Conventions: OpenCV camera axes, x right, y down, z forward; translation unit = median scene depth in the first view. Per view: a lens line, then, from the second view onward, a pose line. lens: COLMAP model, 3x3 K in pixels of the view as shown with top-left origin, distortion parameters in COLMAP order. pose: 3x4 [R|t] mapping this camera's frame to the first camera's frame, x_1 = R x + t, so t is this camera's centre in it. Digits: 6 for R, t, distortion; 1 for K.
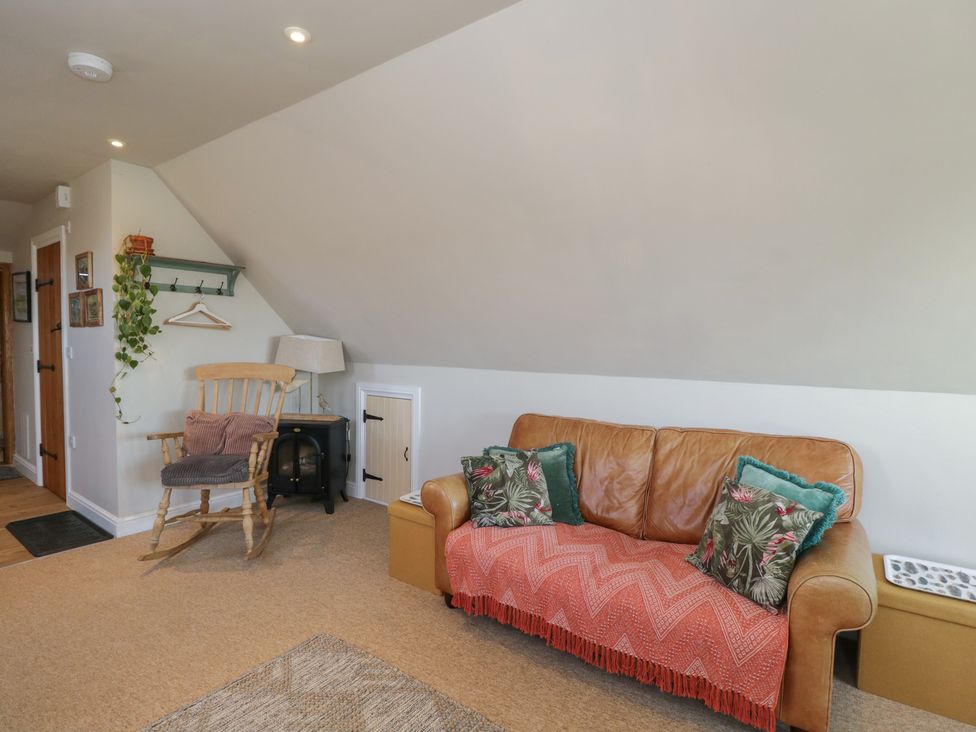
lens RADIAL K [[516.2, 0, 486.7], [0, 516.2, 366.2], [0, 0, 1]] dist [-0.009895, -0.006623]
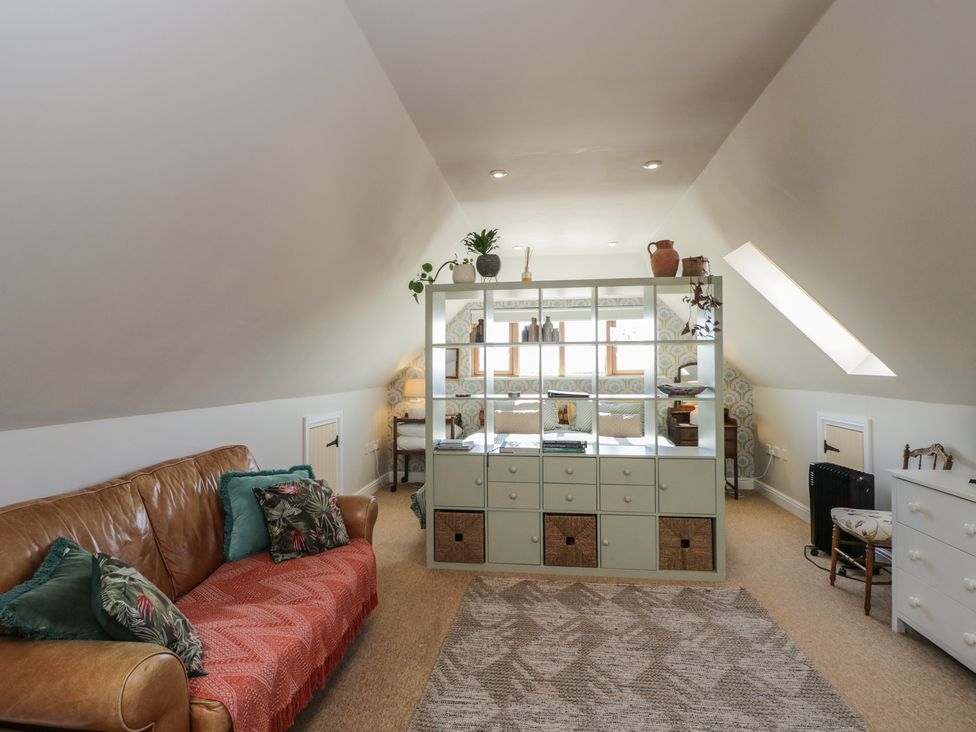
lens RADIAL K [[516.2, 0, 481.7], [0, 516.2, 366.2], [0, 0, 1]] dist [-0.009895, -0.006623]
pose [[-0.502501, 0.006430, 0.864553, -0.929780], [0.043891, 0.998873, 0.018082, -0.068701], [-0.863462, 0.047032, -0.502216, 1.291652]]
